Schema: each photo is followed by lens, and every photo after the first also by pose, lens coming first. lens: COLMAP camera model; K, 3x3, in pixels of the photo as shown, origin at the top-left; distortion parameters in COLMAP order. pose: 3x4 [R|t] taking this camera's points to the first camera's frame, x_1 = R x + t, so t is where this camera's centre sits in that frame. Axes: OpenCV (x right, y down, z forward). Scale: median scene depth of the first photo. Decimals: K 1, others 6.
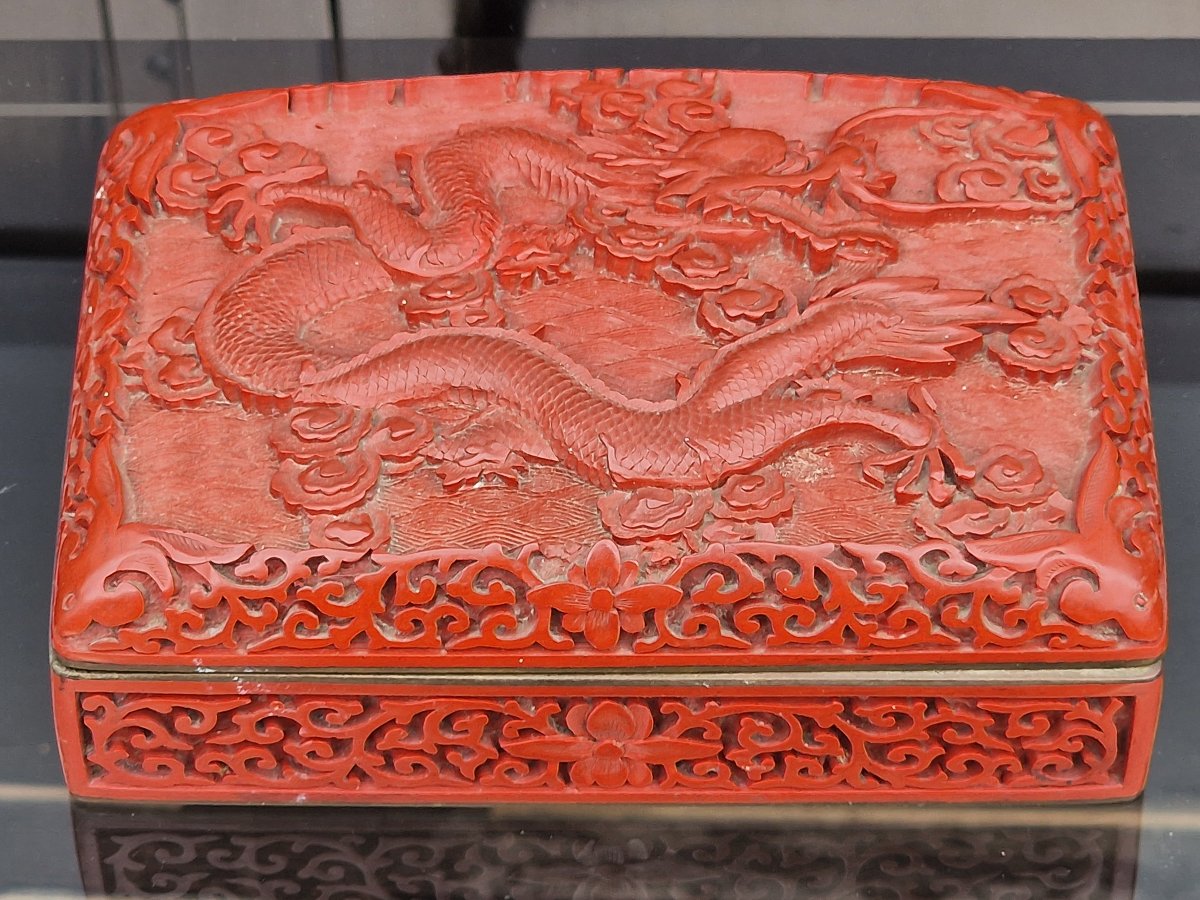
lens RADIAL K [[4684.7, 0, 600.0], [0, 4684.7, 450.0], [0, 0, 1]] dist [-1.840681, 55.163985]
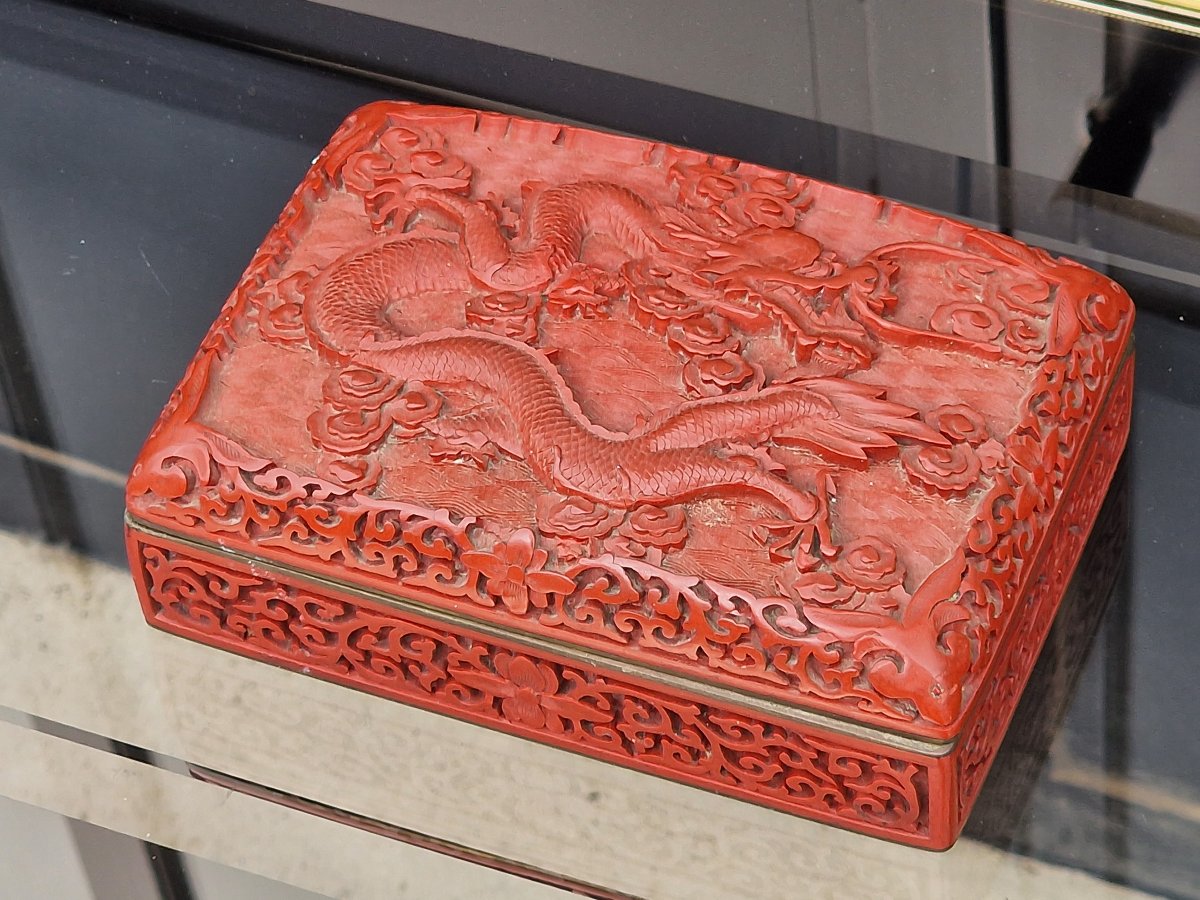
lens RADIAL K [[4684.7, 0, 600.0], [0, 4684.7, 450.0], [0, 0, 1]] dist [-1.840681, 55.163985]
pose [[0.925714, 0.246661, -0.286725, 0.358147], [-0.239345, 0.969024, 0.060879, -0.078679], [0.292860, 0.012270, 0.956077, -0.176549]]
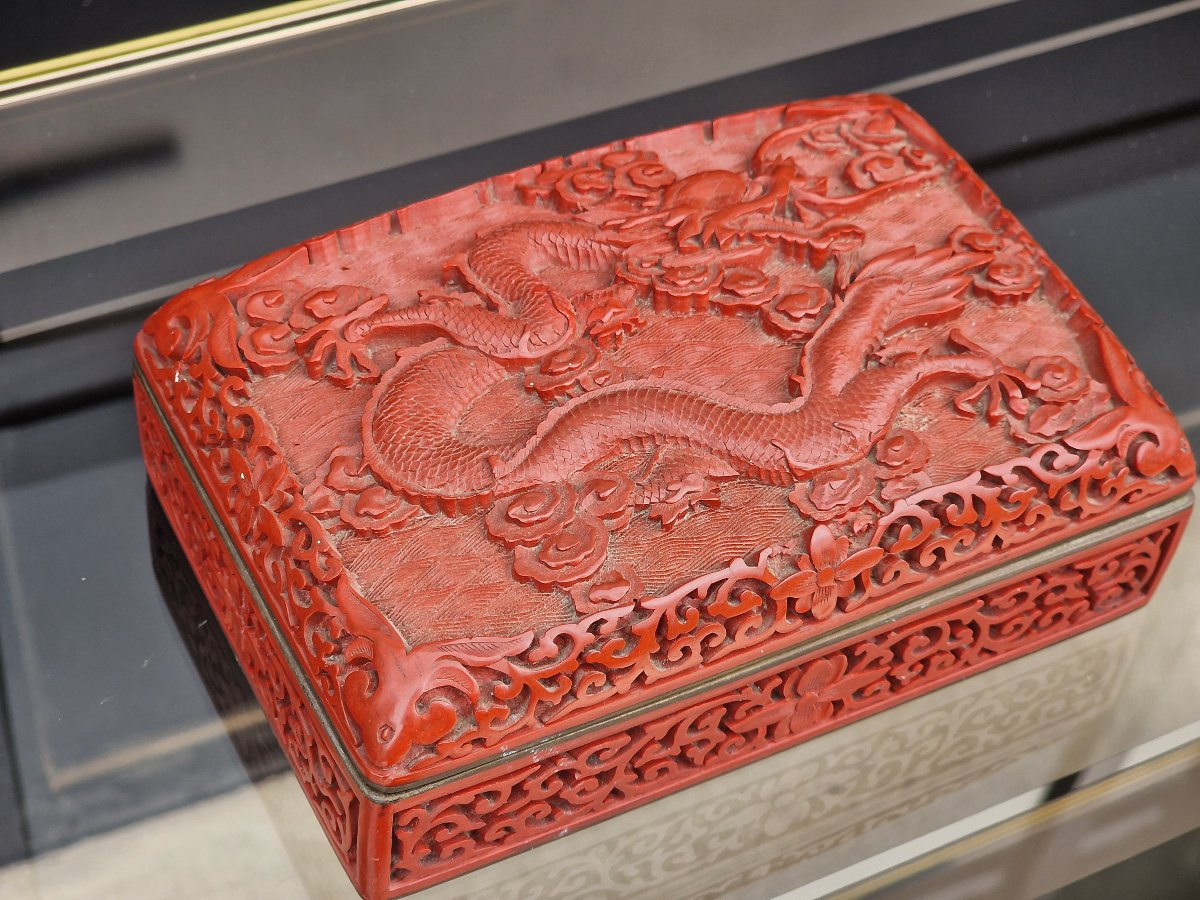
lens RADIAL K [[2411.8, 0, 602.2], [0, 2411.8, 487.0], [0, 0, 1]] dist [-1.047303, 15.277307]
pose [[0.881521, -0.292753, 0.370427, -0.250441], [0.283980, 0.955539, 0.079373, -0.049573], [-0.377195, 0.035225, 0.925464, 0.463309]]
